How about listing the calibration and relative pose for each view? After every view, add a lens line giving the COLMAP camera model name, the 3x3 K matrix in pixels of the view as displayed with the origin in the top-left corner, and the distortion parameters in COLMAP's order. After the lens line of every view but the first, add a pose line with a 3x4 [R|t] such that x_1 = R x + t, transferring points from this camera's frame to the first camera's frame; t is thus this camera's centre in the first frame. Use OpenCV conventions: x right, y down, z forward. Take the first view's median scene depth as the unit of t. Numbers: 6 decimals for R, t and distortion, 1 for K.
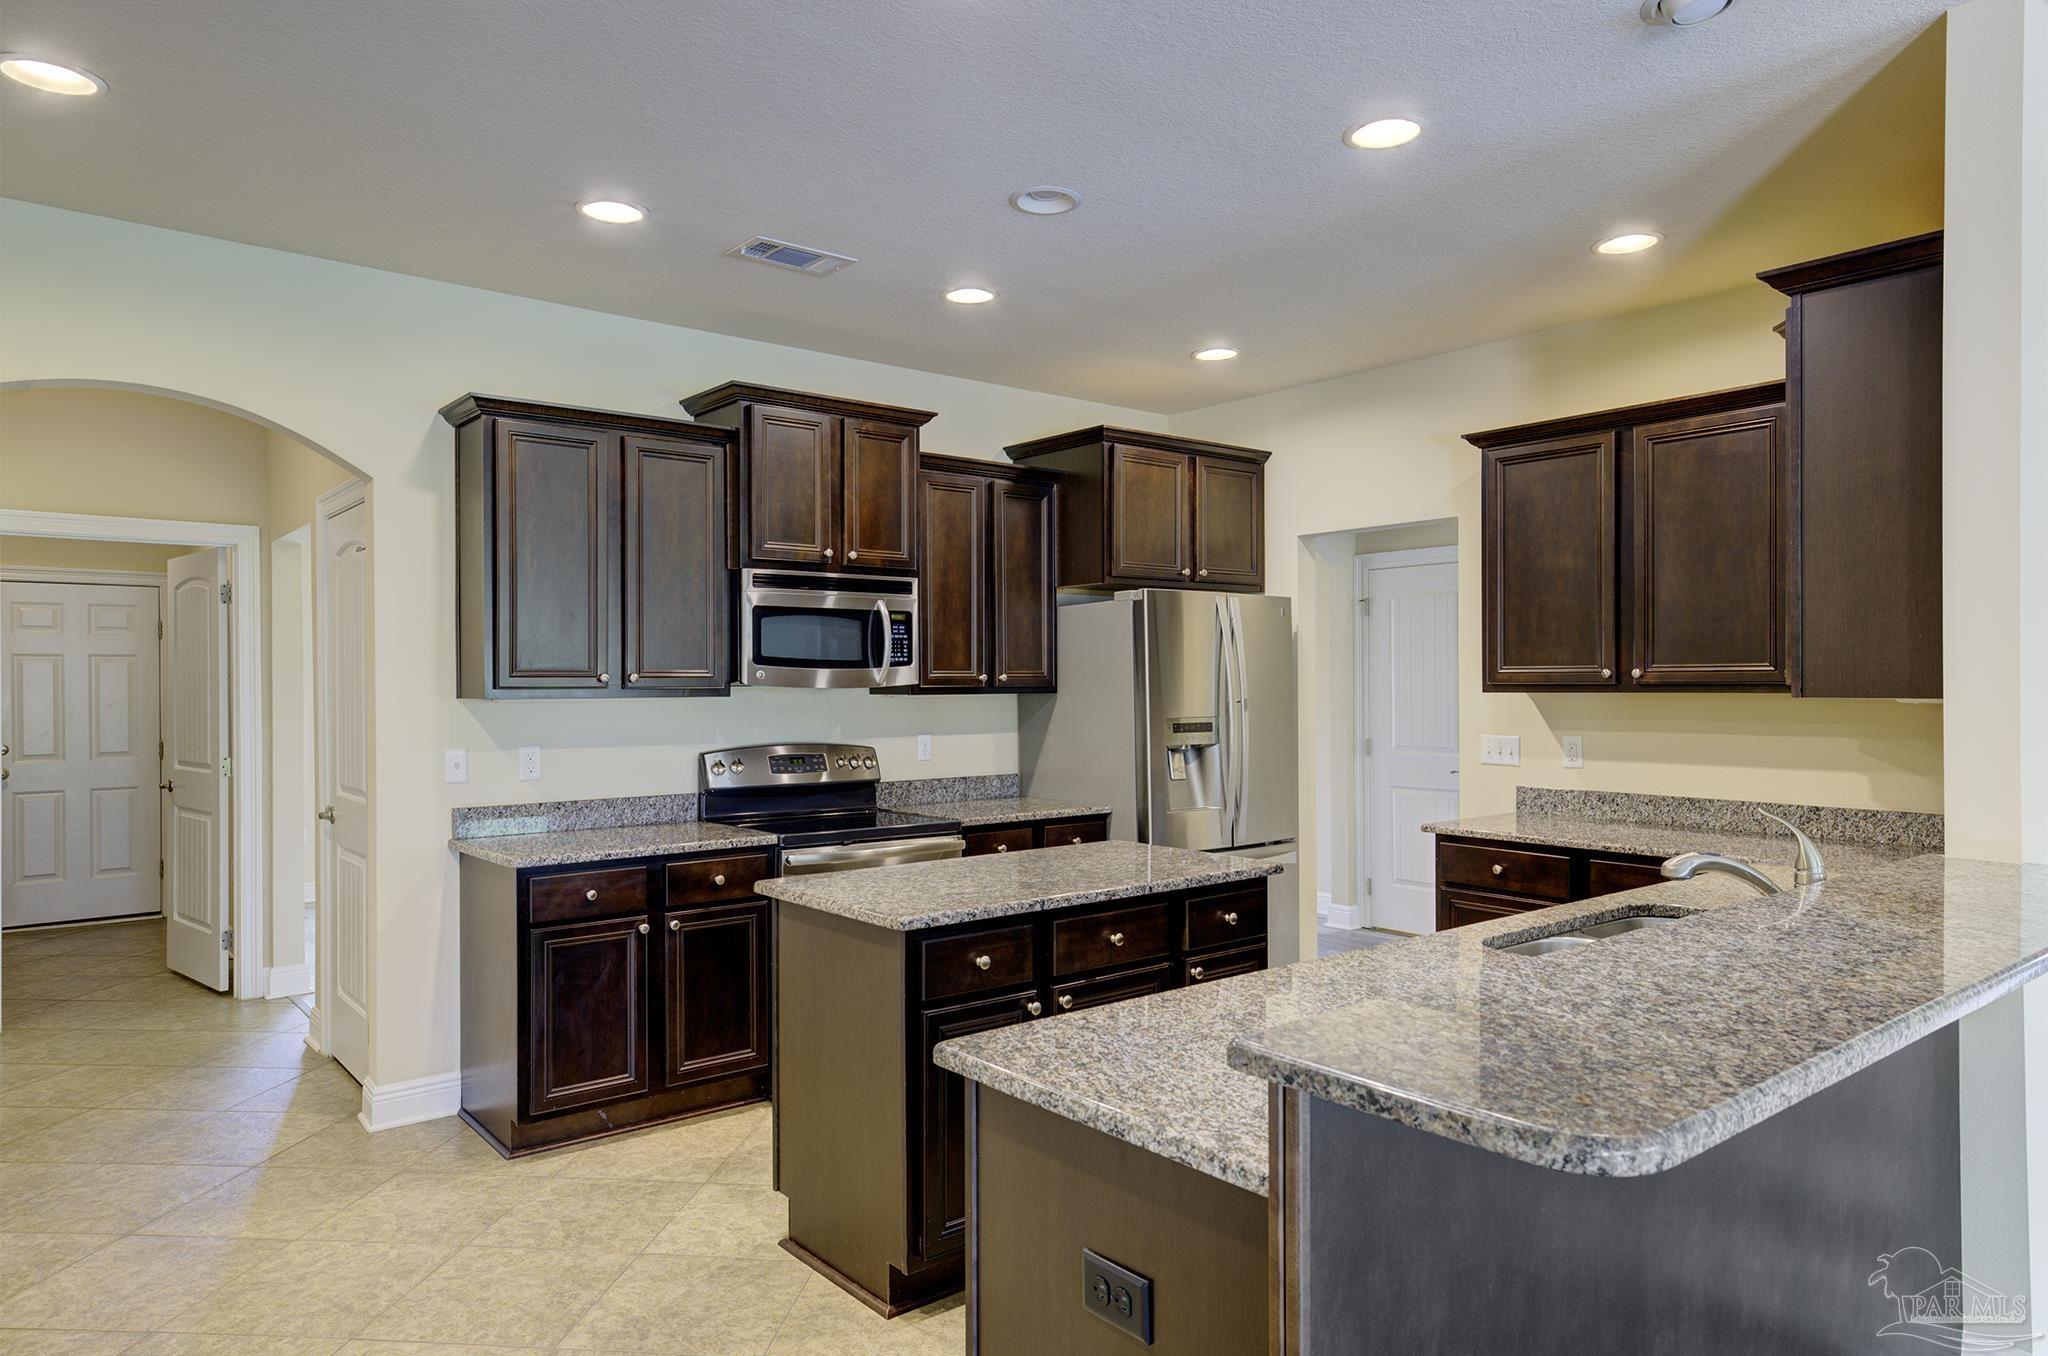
lens RADIAL K [[1287.9, 0, 1025.0], [0, 1287.9, 682.2], [0, 0, 1]] dist [0.027822, 0.001179]
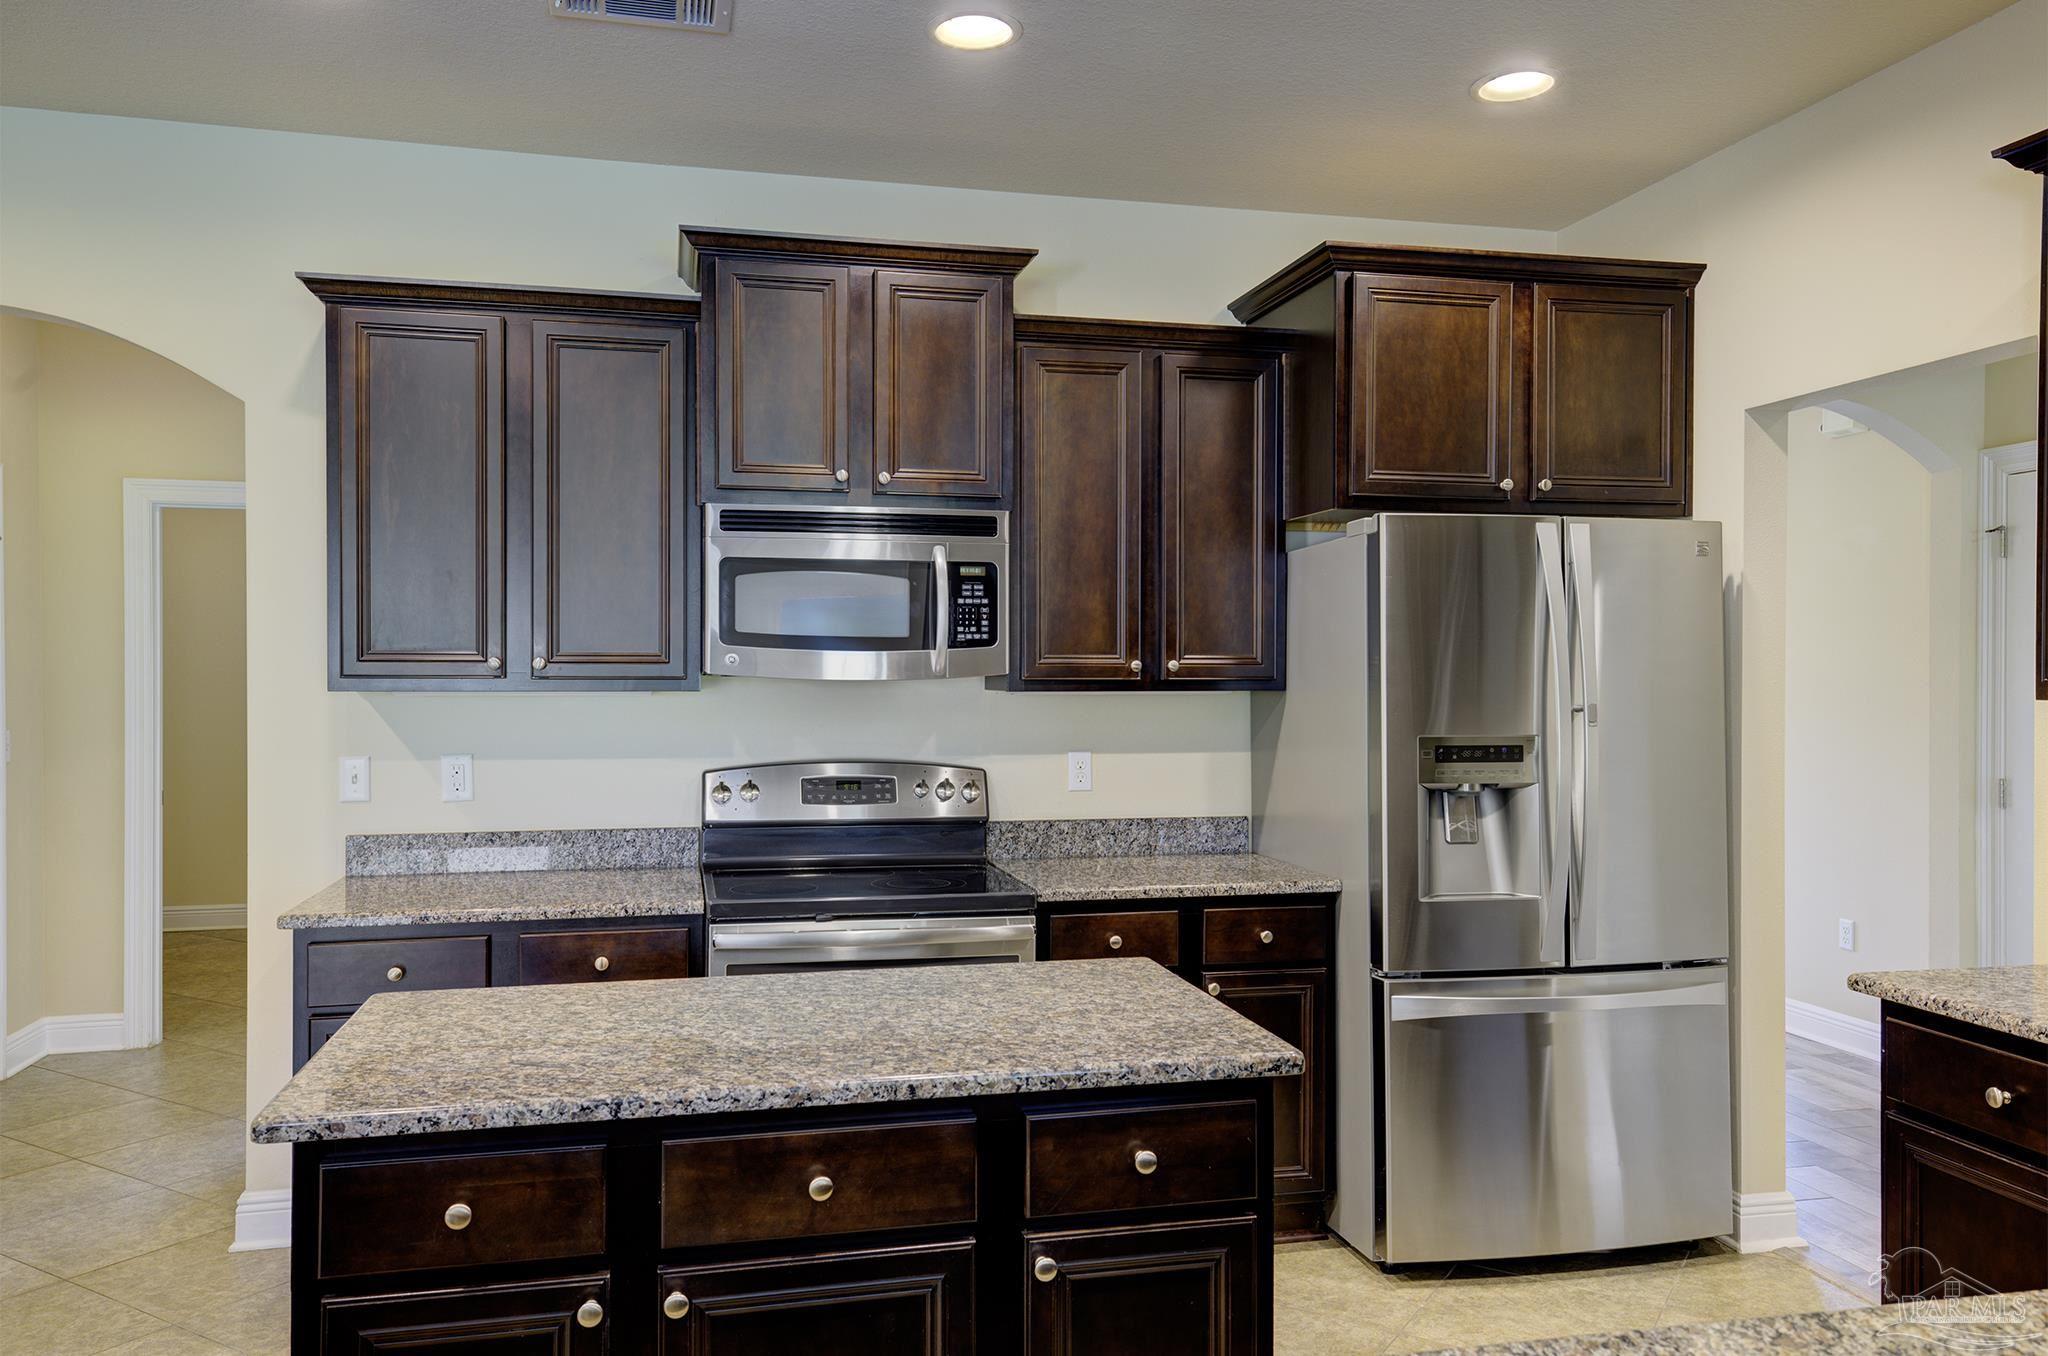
lens RADIAL K [[1489.0, 0, 1024.0], [0, 1489.0, 678.0], [0, 0, 1]] dist [0.036064, -0.001133]
pose [[0.895469, 0.006626, -0.445074, 0.255699], [-0.005181, 0.999977, 0.004462, -0.000264], [0.445094, -0.001690, 0.895482, 0.332215]]
